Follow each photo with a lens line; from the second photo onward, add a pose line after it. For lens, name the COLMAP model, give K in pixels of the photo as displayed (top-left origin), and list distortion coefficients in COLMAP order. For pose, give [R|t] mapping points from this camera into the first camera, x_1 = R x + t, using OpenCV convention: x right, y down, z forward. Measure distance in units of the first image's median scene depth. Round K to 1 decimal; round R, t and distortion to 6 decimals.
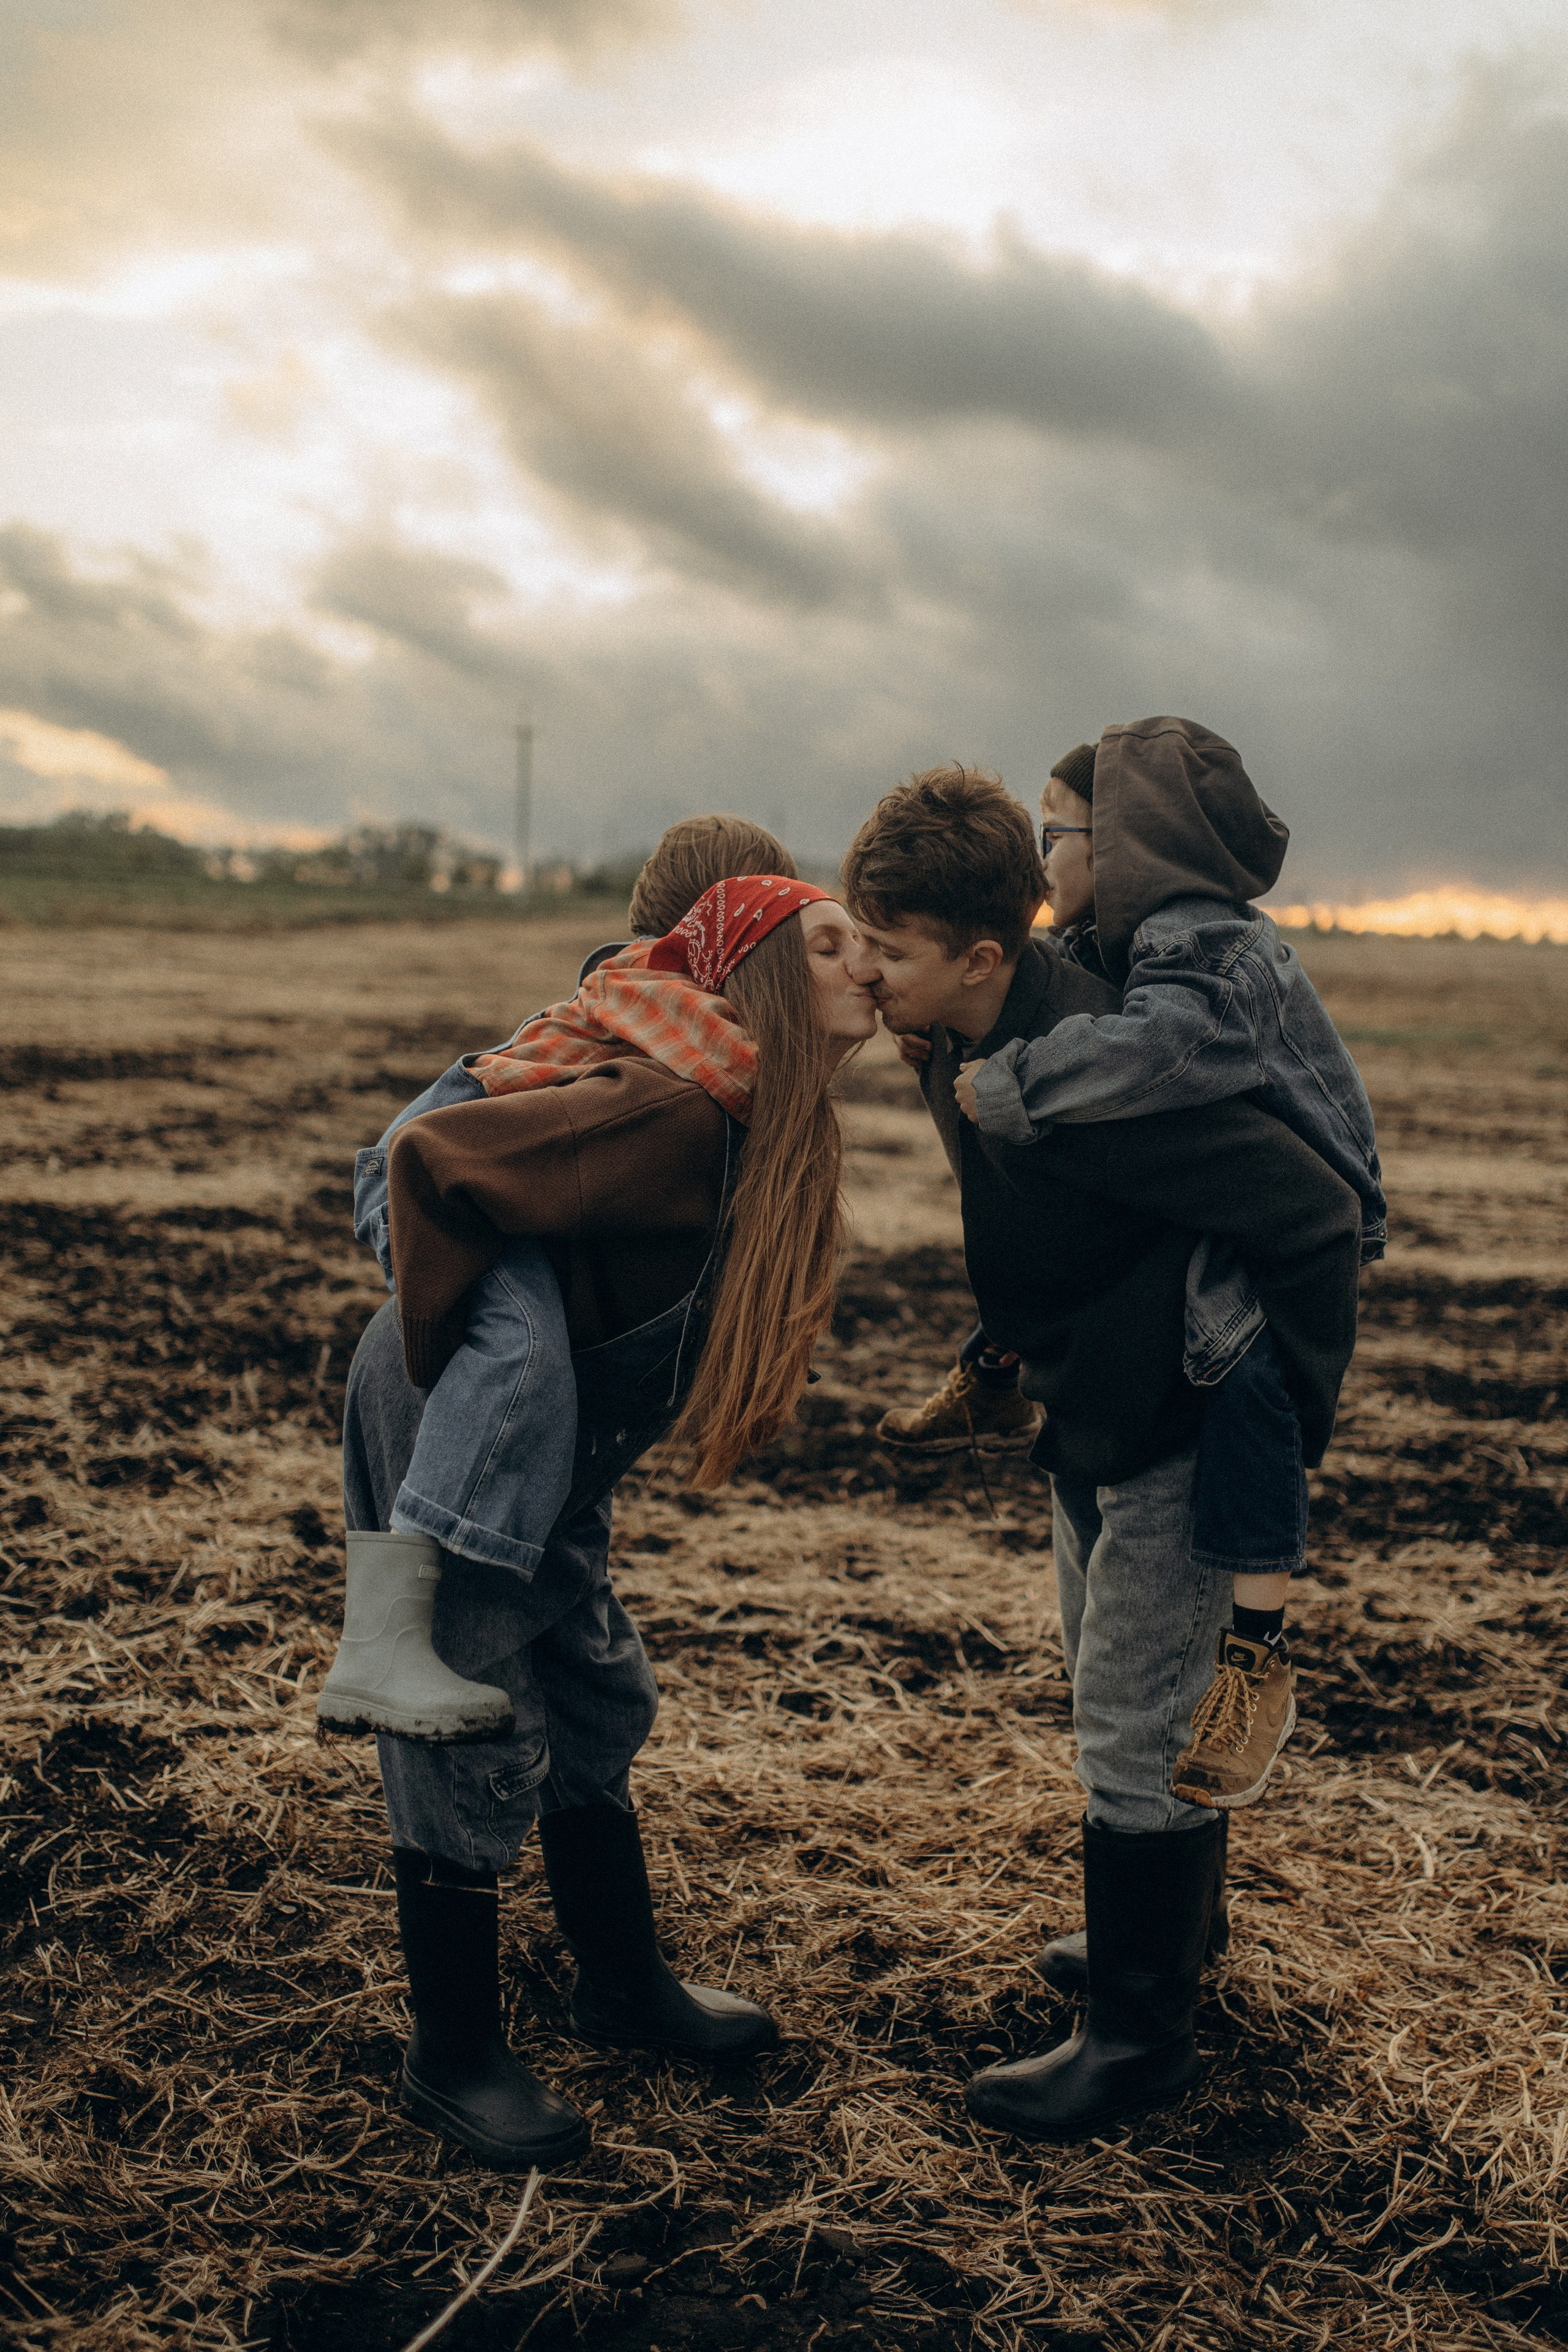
lens RADIAL K [[2252.5, 0, 779.3], [0, 2252.5, 1193.8], [0, 0, 1]] dist [0.071790, -0.143930]
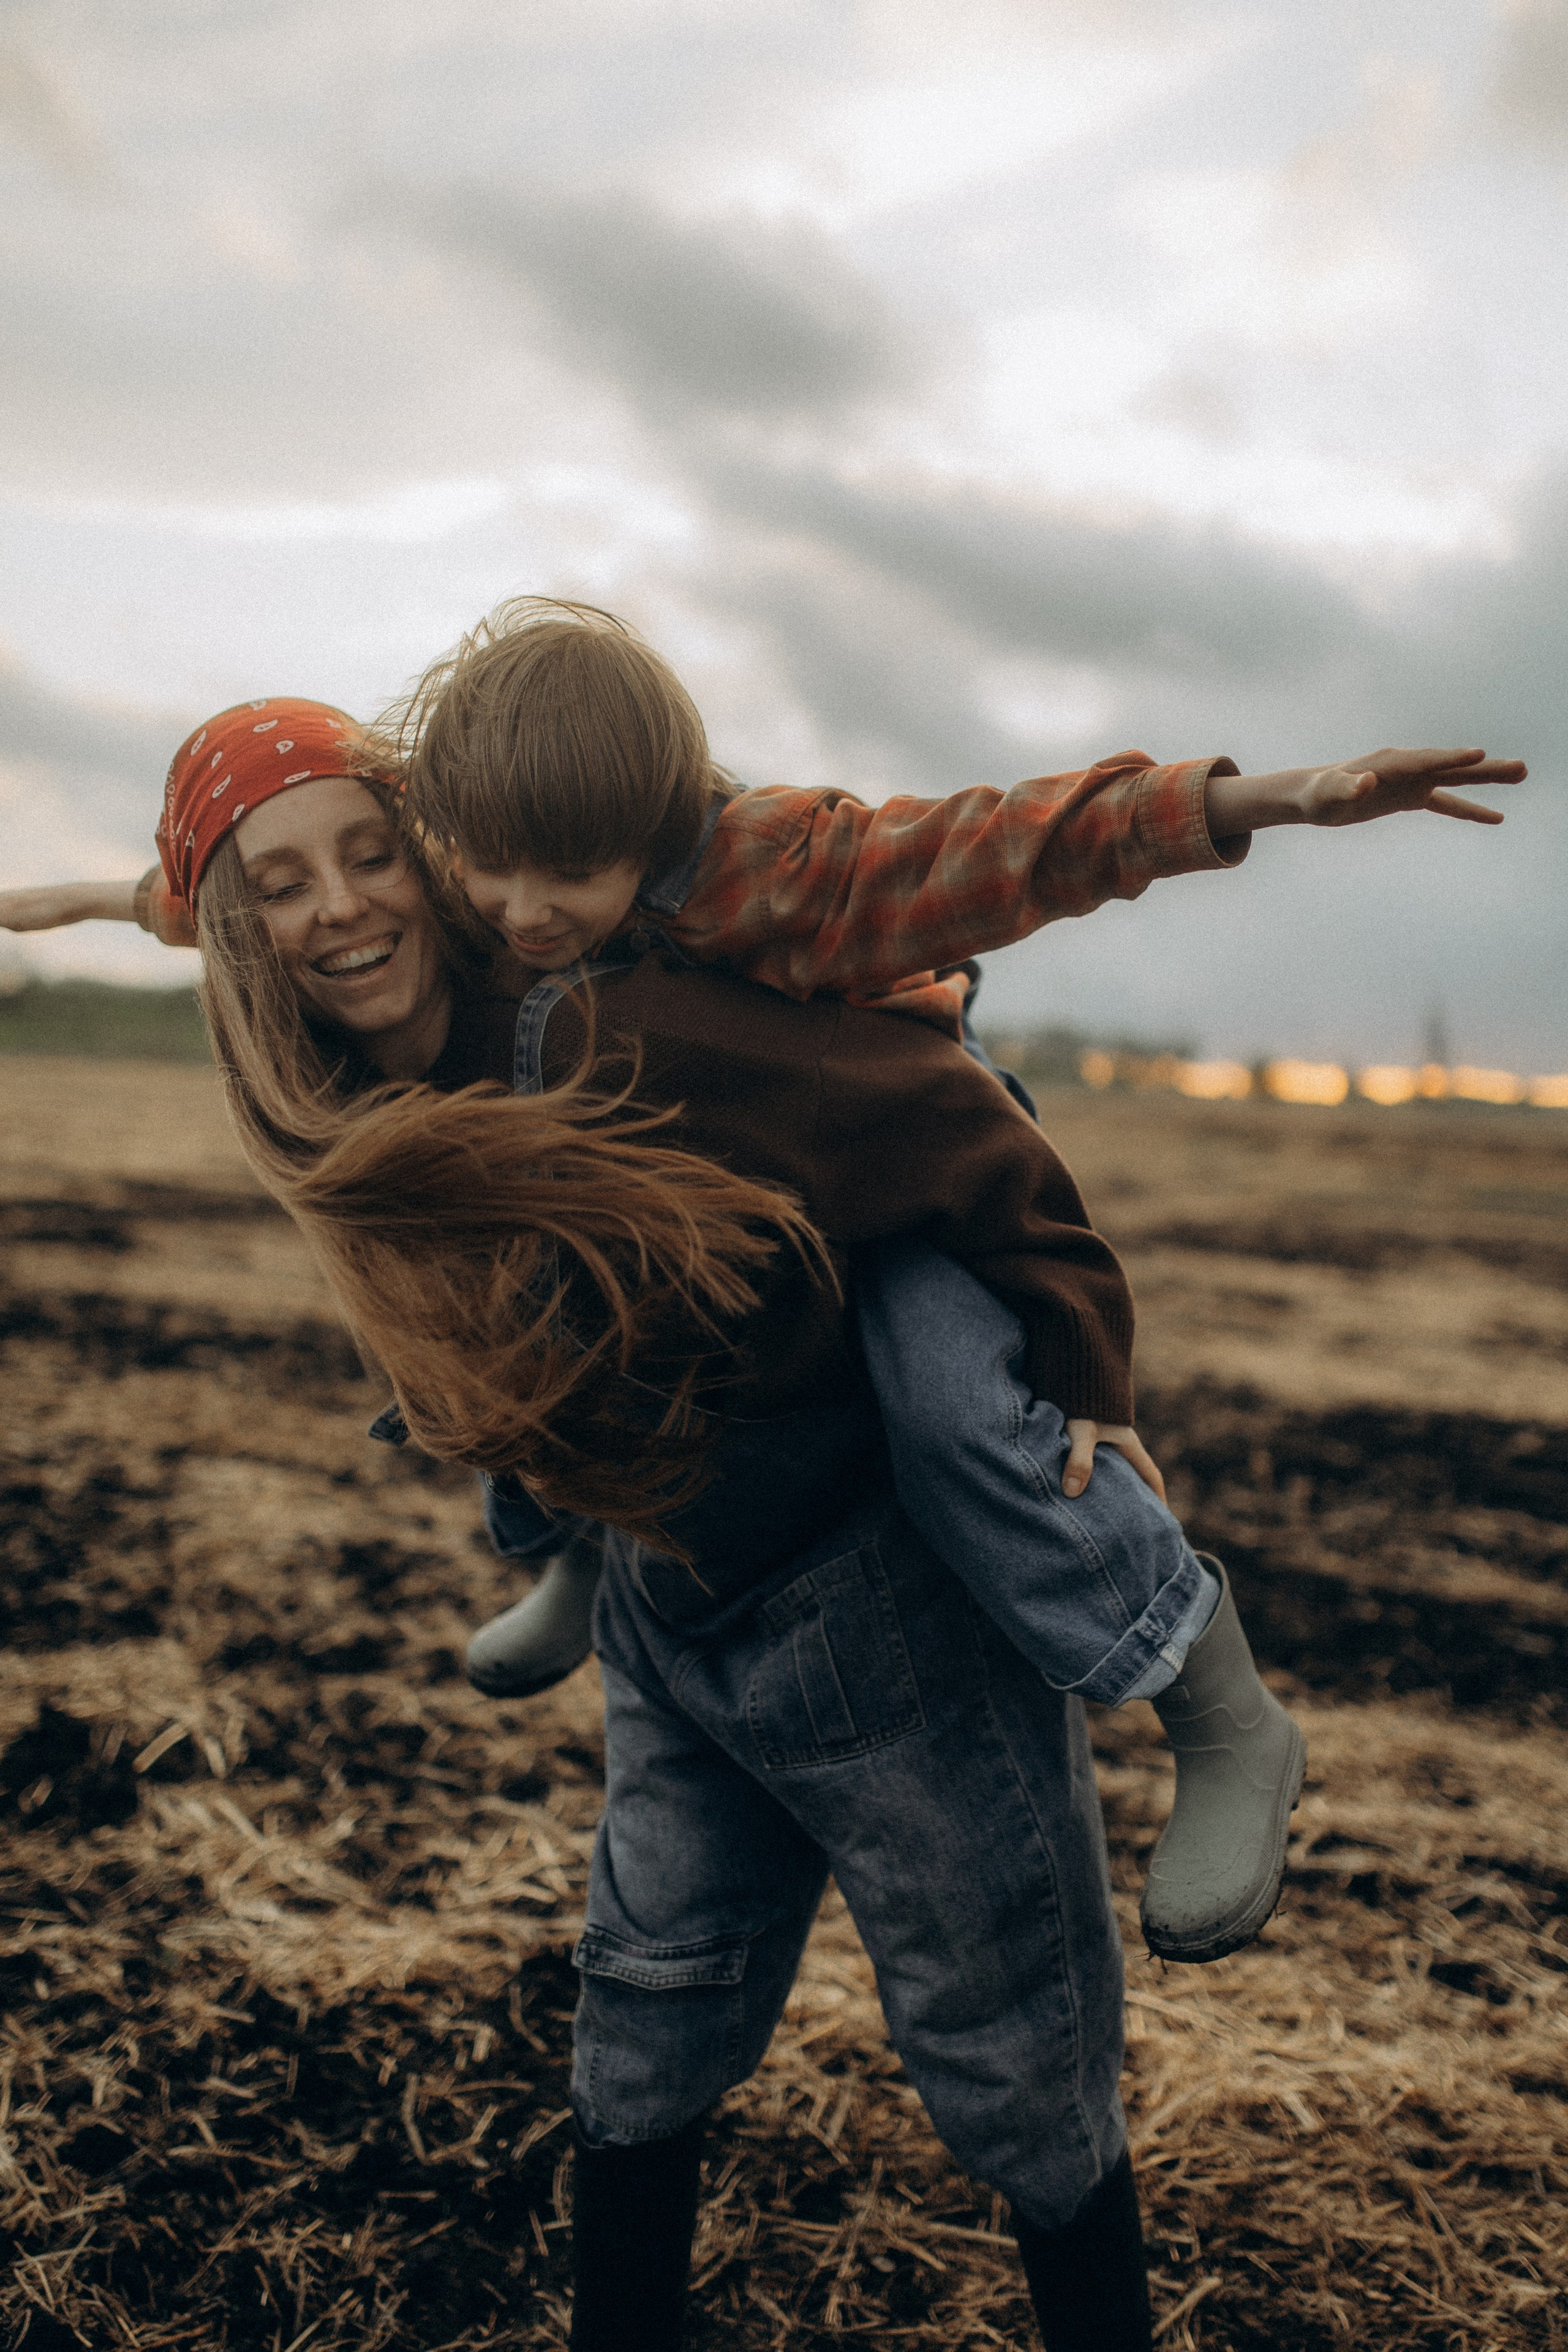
lens RADIAL K [[2252.5, 0, 779.3], [0, 2252.5, 1193.8], [0, 0, 1]] dist [0.071790, -0.143930]
pose [[0.992418, 0.023651, -0.120614, -0.124737], [-0.032383, 0.996954, -0.070957, 0.024163], [0.118569, 0.074325, 0.990160, 0.191912]]
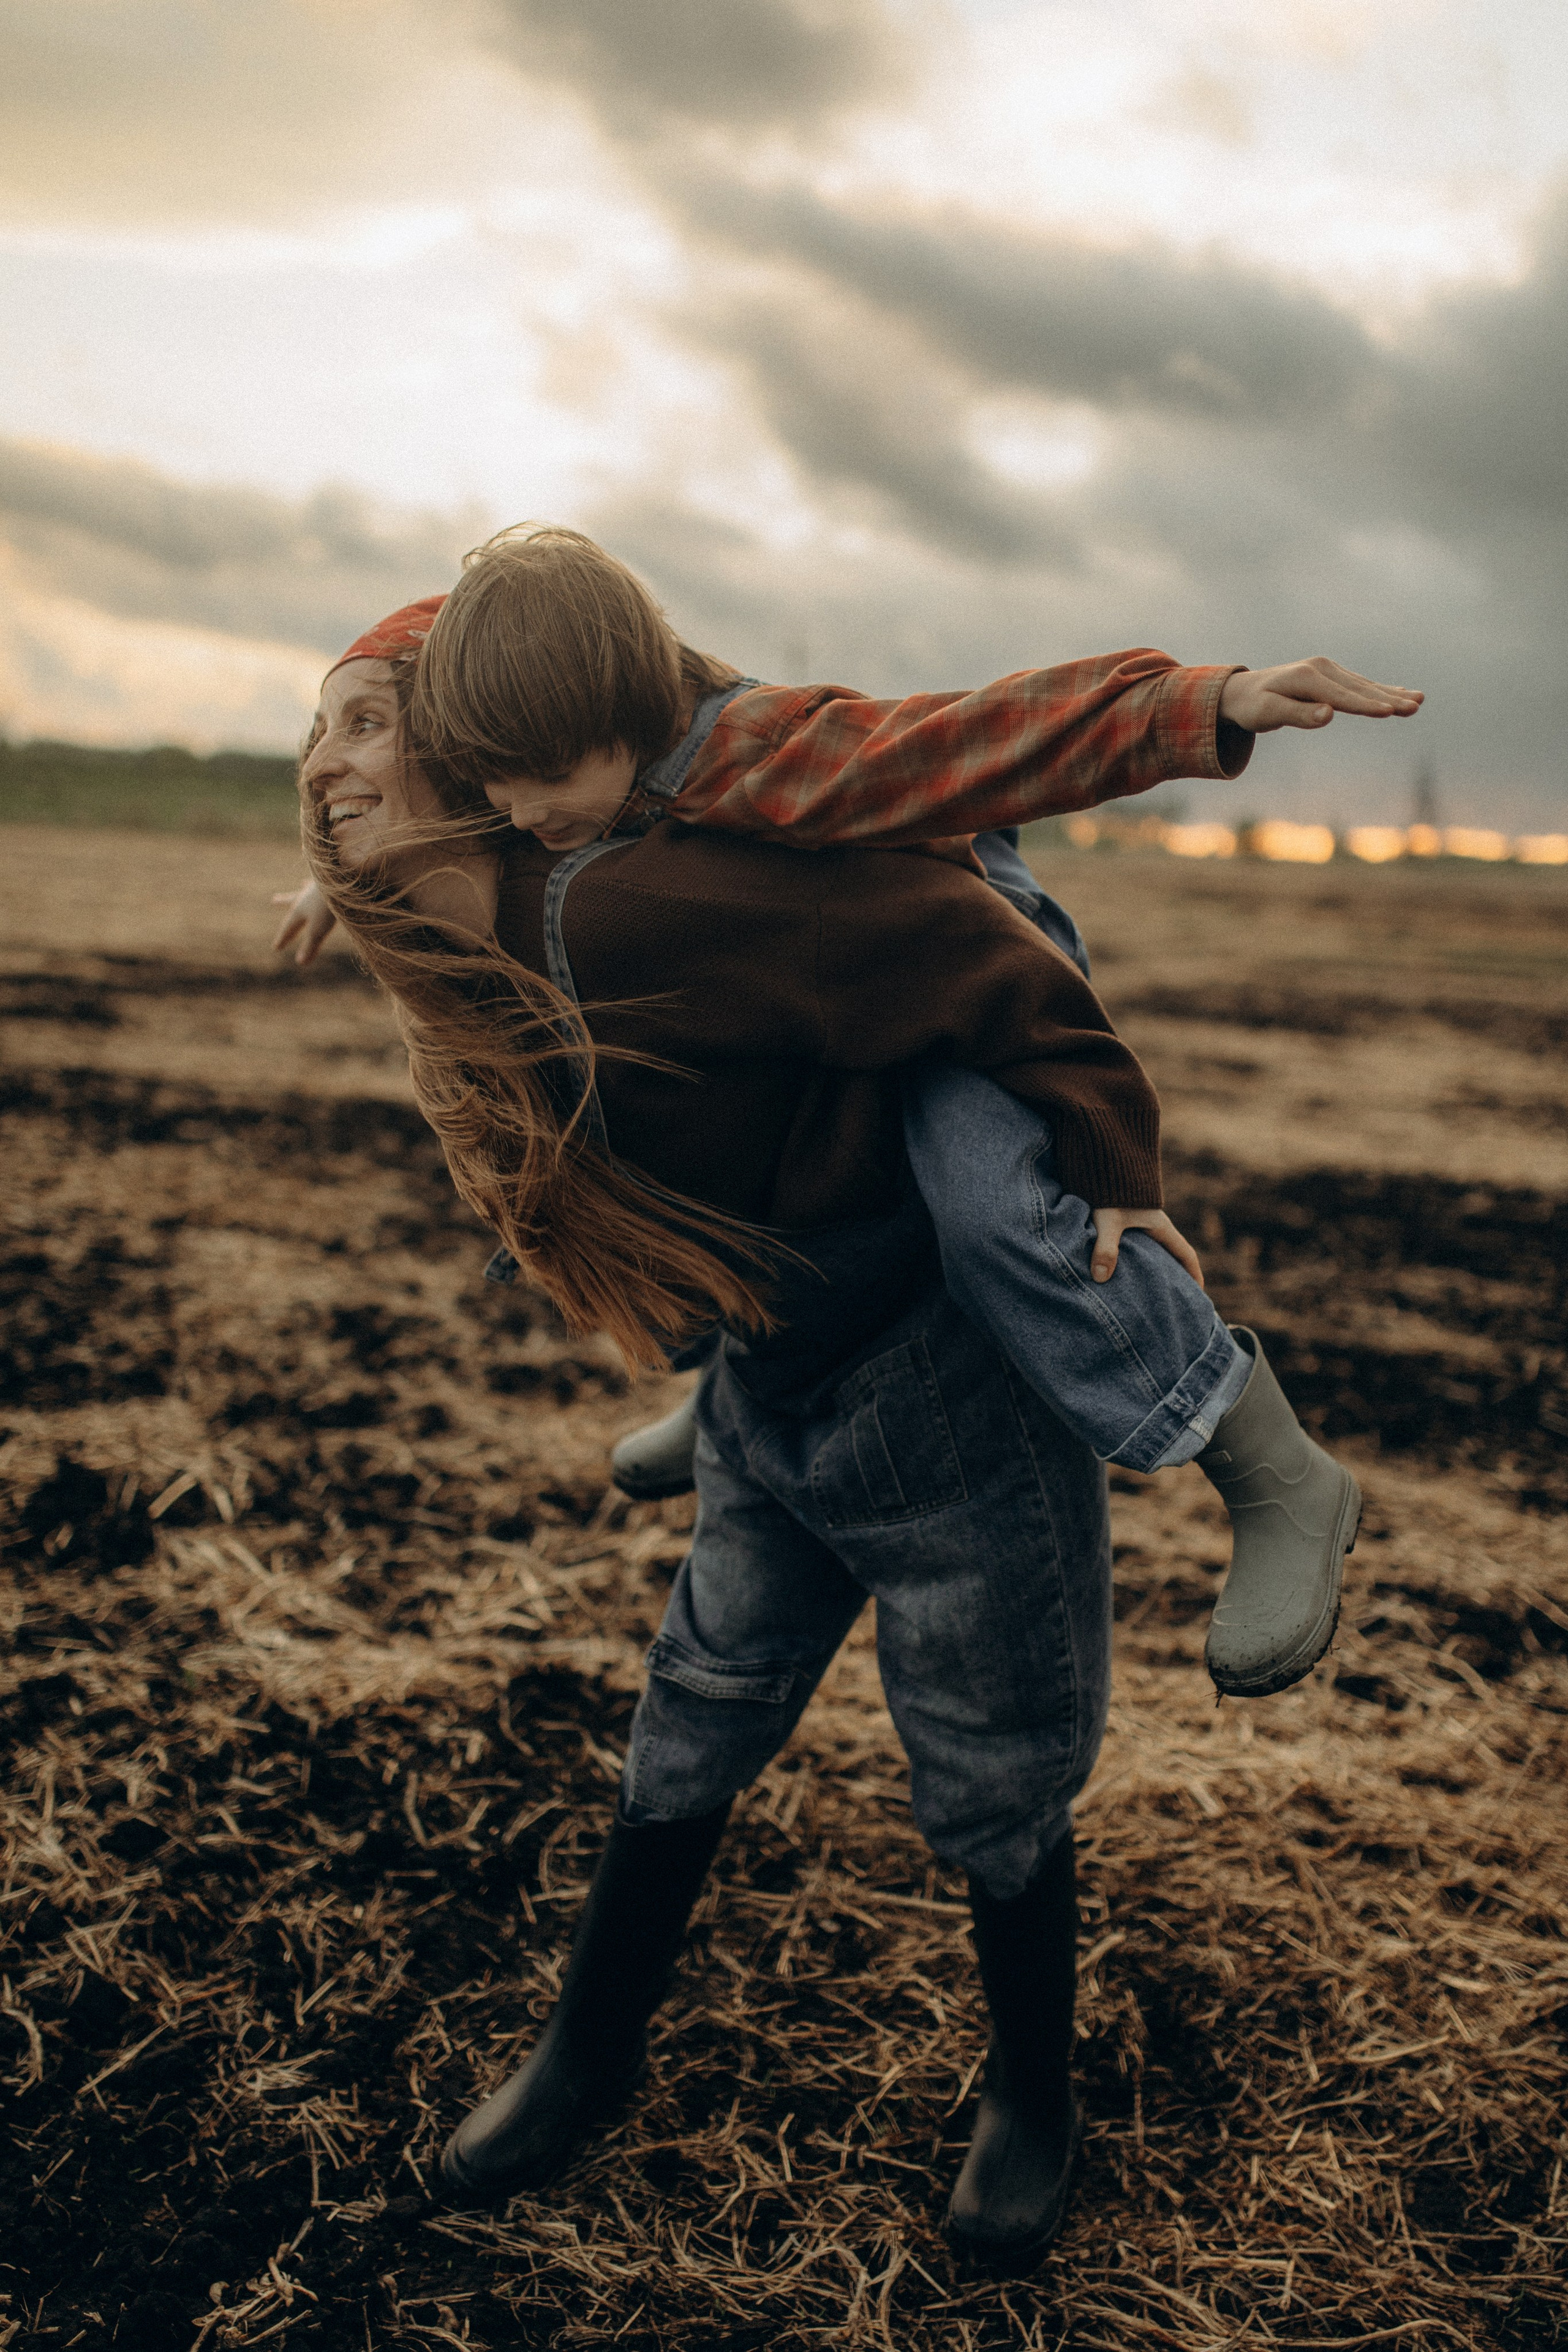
lens RADIAL K [[2252.5, 0, 779.3], [0, 2252.5, 1193.8], [0, 0, 1]] dist [0.071790, -0.143930]
pose [[0.993431, 0.028743, -0.110767, -0.111069], [-0.025312, 0.999159, 0.032254, 0.020674], [0.111601, -0.029238, 0.993323, 0.143920]]
